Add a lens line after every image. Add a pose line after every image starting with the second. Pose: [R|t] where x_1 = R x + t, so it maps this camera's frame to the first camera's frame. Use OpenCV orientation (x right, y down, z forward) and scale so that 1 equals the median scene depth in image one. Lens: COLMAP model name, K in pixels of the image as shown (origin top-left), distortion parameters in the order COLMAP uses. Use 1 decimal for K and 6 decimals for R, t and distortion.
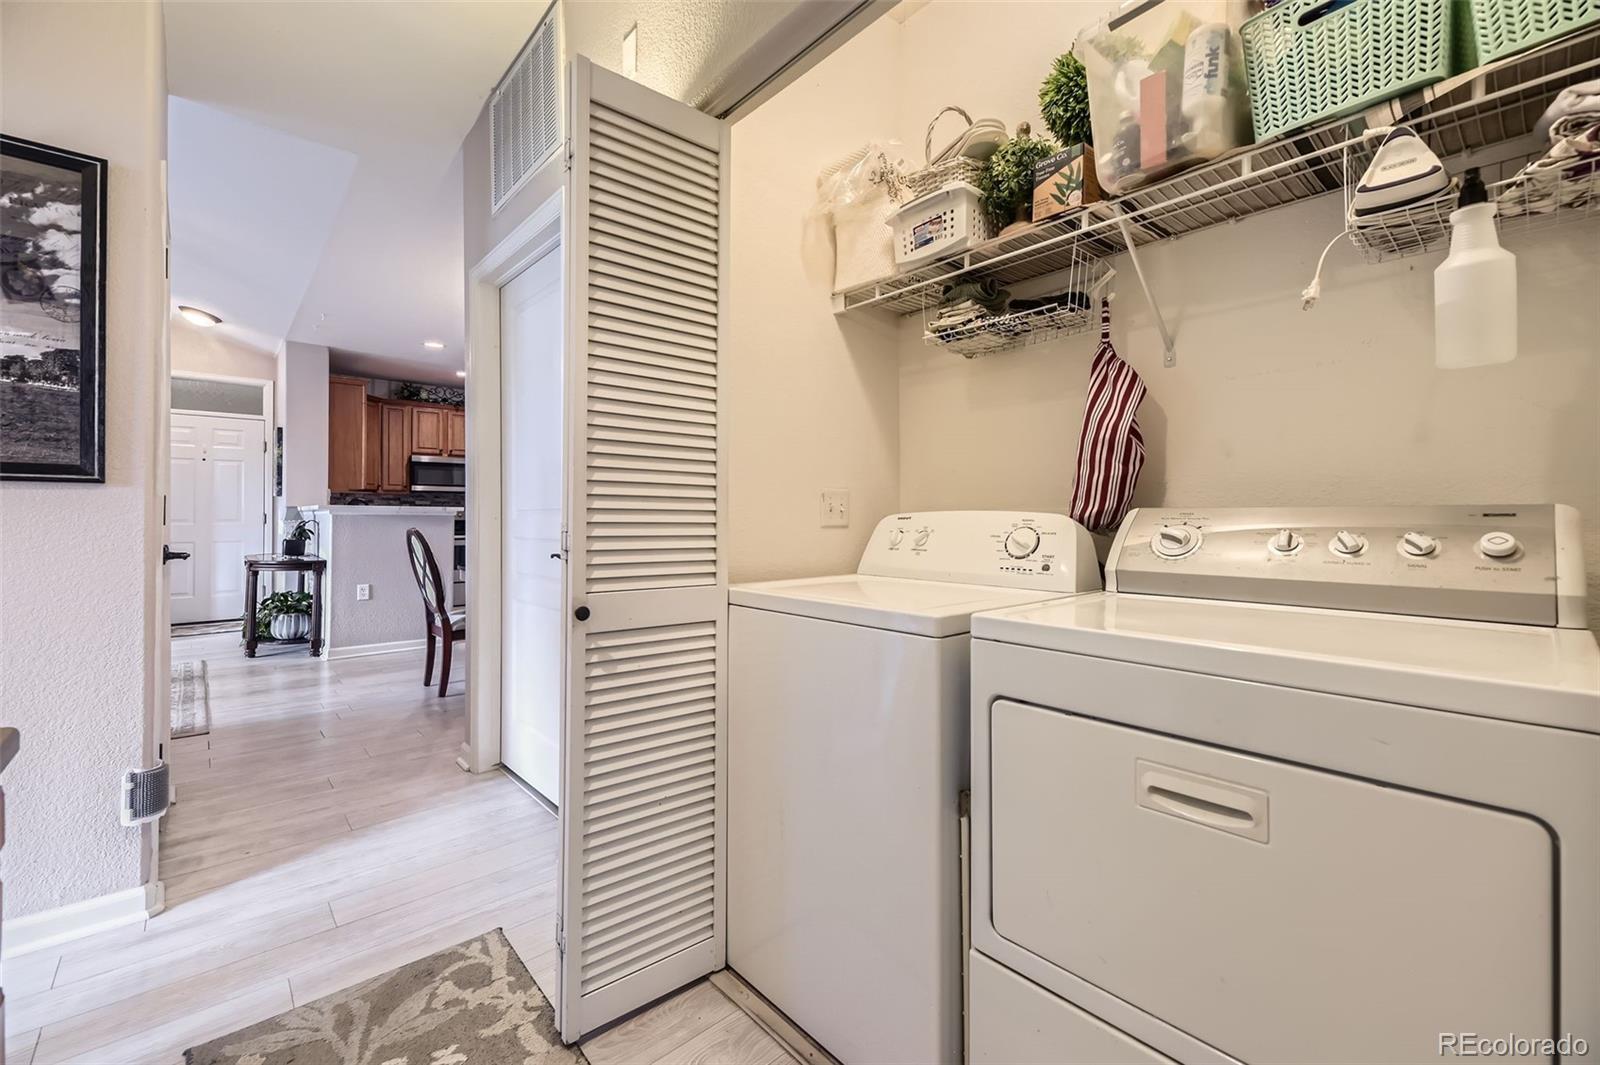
lens RADIAL K [[652.9, 0, 802.2], [0, 652.9, 515.8], [0, 0, 1]] dist [0.017362, -0.009278]
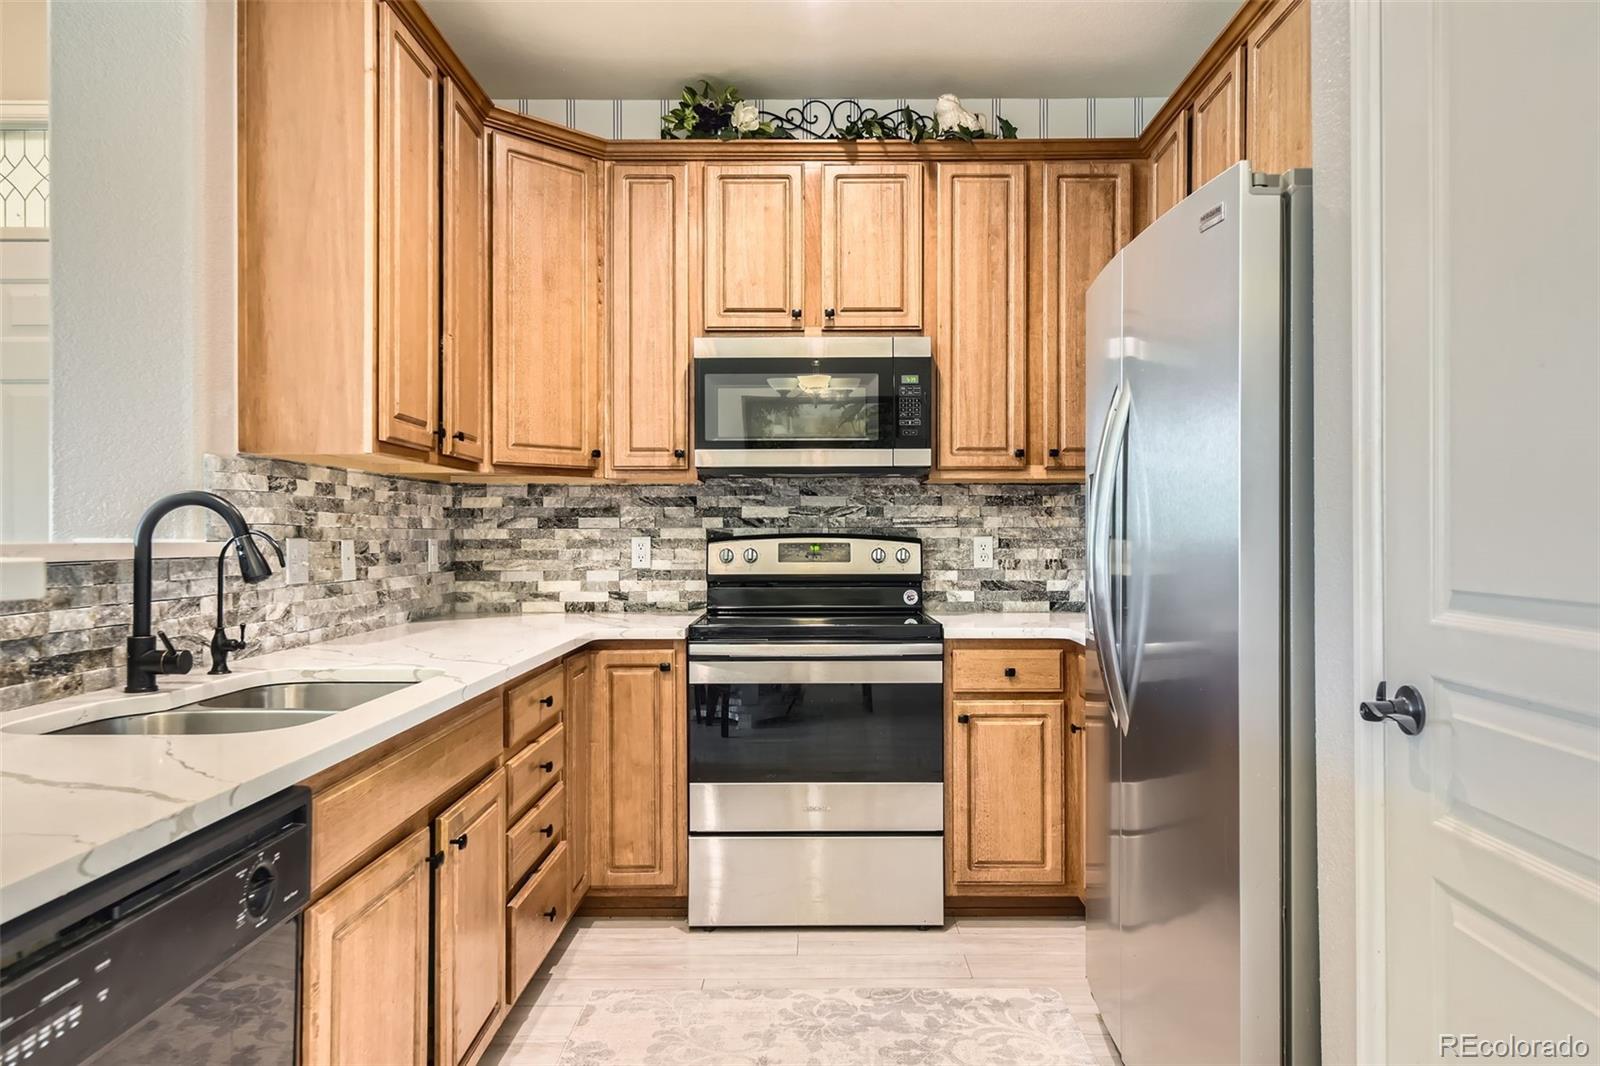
lens RADIAL K [[1075.3, 0, 799.3], [0, 1075.3, 507.0], [0, 0, 1]] dist [-0.001502, -0.000482]
pose [[0.725792, -0.006213, -0.687886, -0.259478], [0.005299, 0.999980, -0.003440, -0.020546], [0.687894, -0.001148, 0.725811, 0.704905]]
